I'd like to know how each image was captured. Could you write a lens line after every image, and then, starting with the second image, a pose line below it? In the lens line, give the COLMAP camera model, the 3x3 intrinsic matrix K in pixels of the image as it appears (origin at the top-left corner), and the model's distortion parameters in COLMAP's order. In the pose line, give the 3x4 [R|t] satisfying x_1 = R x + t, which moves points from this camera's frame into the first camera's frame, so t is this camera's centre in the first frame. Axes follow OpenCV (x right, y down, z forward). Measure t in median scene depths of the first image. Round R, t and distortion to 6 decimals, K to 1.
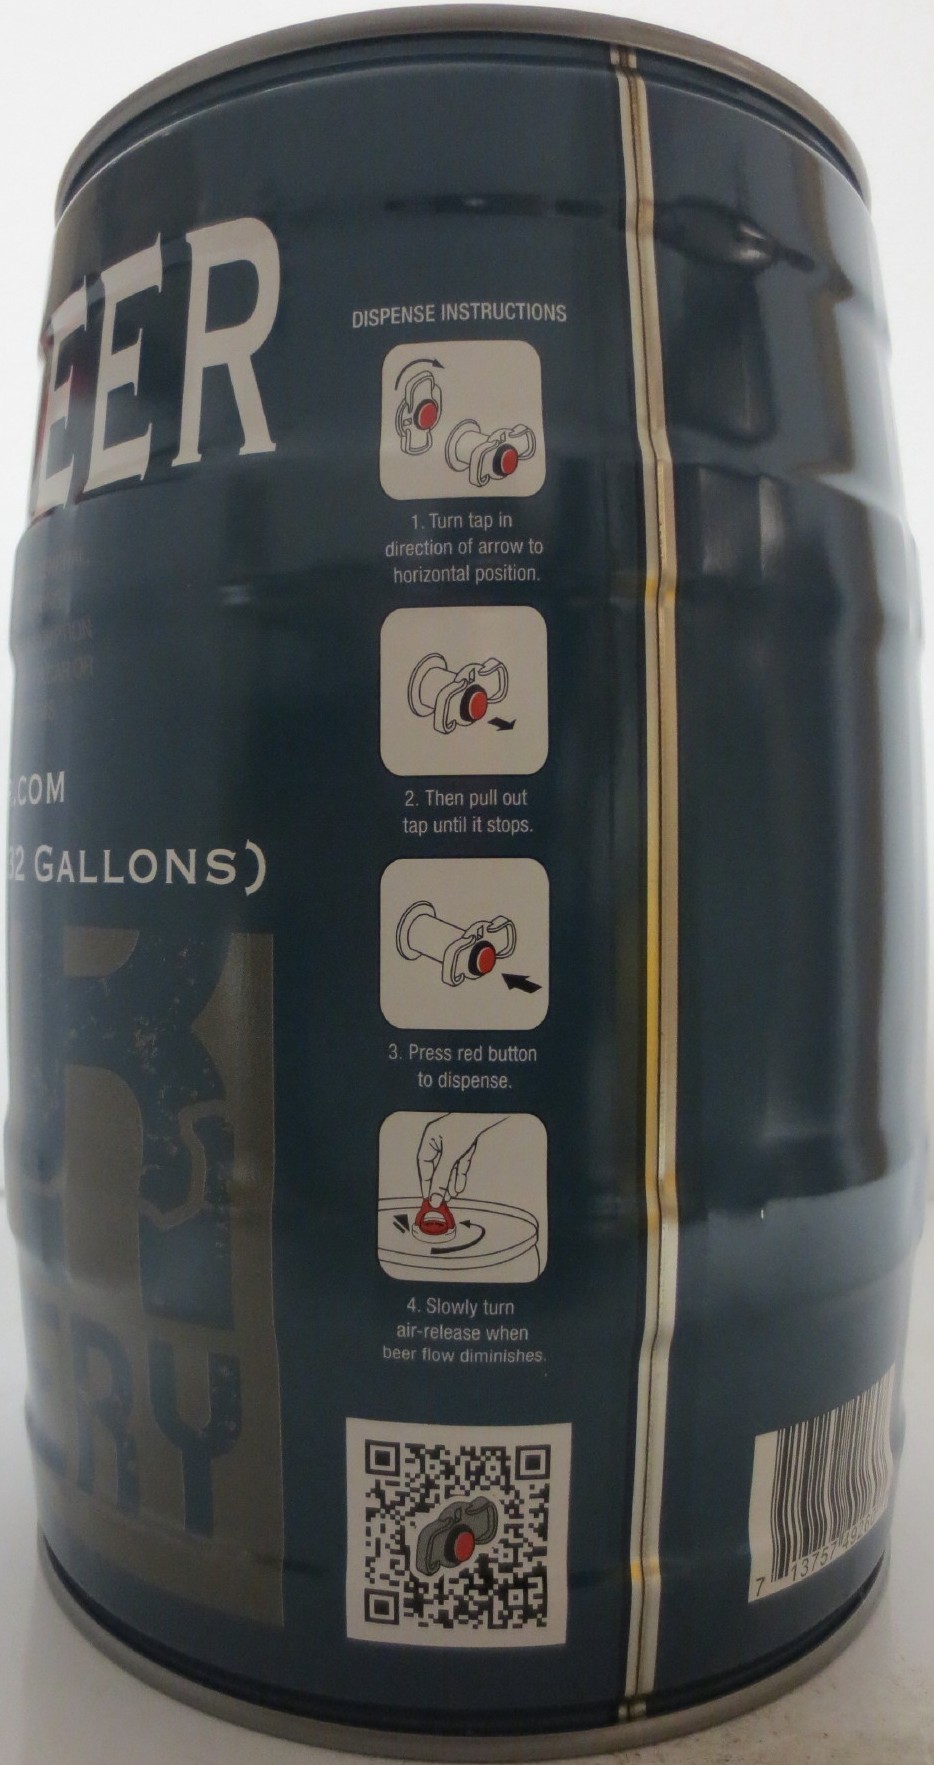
lens RADIAL K [[1304.5, 0, 467.0], [0, 1304.5, 882.5], [0, 0, 1]] dist [-0.065722, 0.002624]
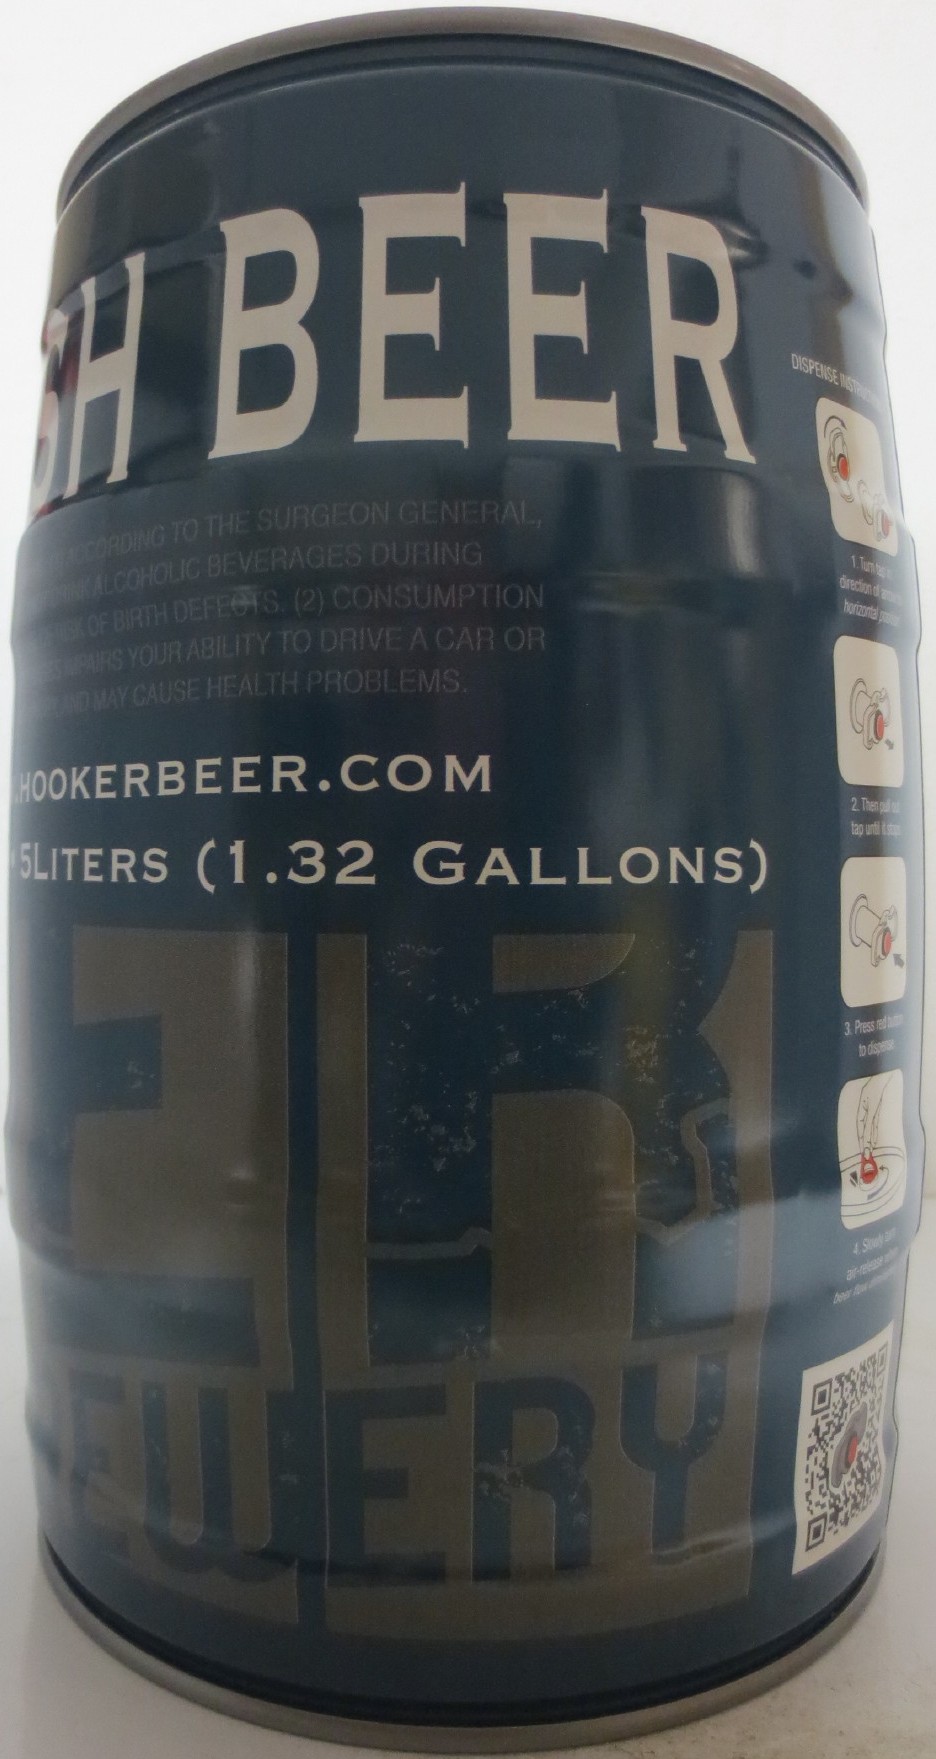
lens RADIAL K [[1272.4, 0, 468.0], [0, 1272.4, 879.5], [0, 0, 1]] dist [-0.070511, -0.001550]
pose [[0.673371, -0.013939, 0.739173, -1.062306], [0.013068, 0.999890, 0.006951, -0.010808], [-0.739189, 0.004979, 0.673479, 0.496545]]
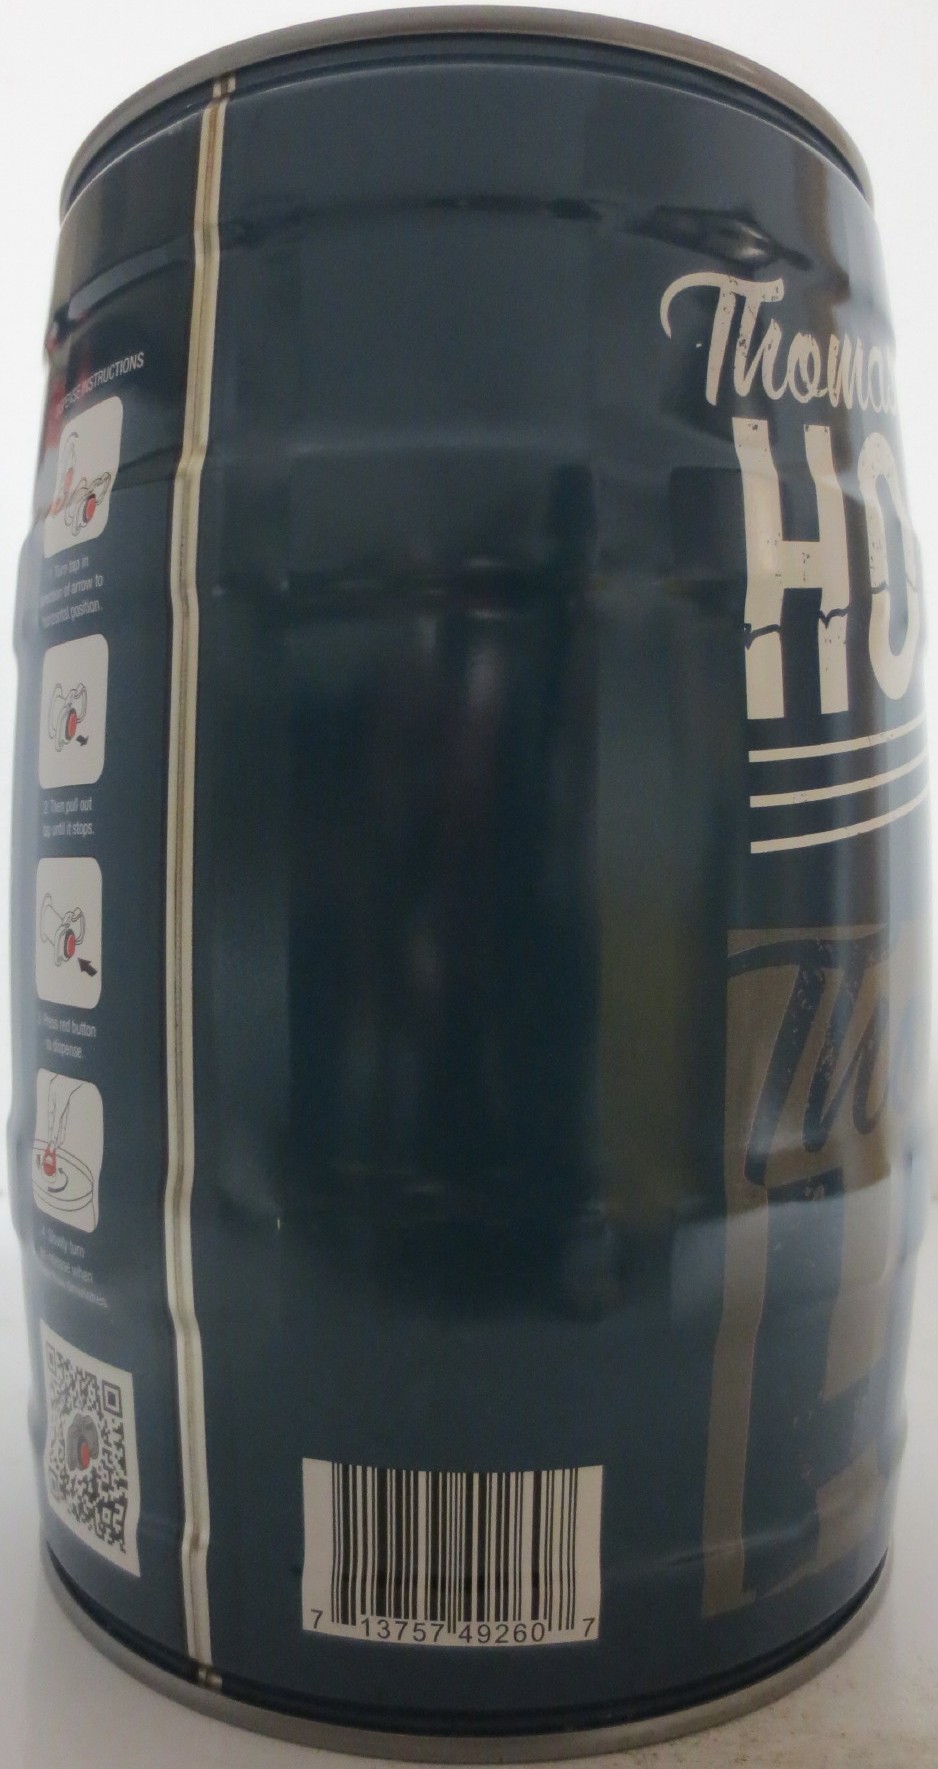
lens RADIAL K [[1307.5, 0, 469.0], [0, 1307.5, 884.5], [0, 0, 1]] dist [-0.065722, 0.002624]
pose [[0.698569, 0.013090, -0.715423, 1.057169], [-0.016005, 0.999868, 0.002667, -0.003224], [0.715364, 0.009588, 0.698686, 0.436377]]
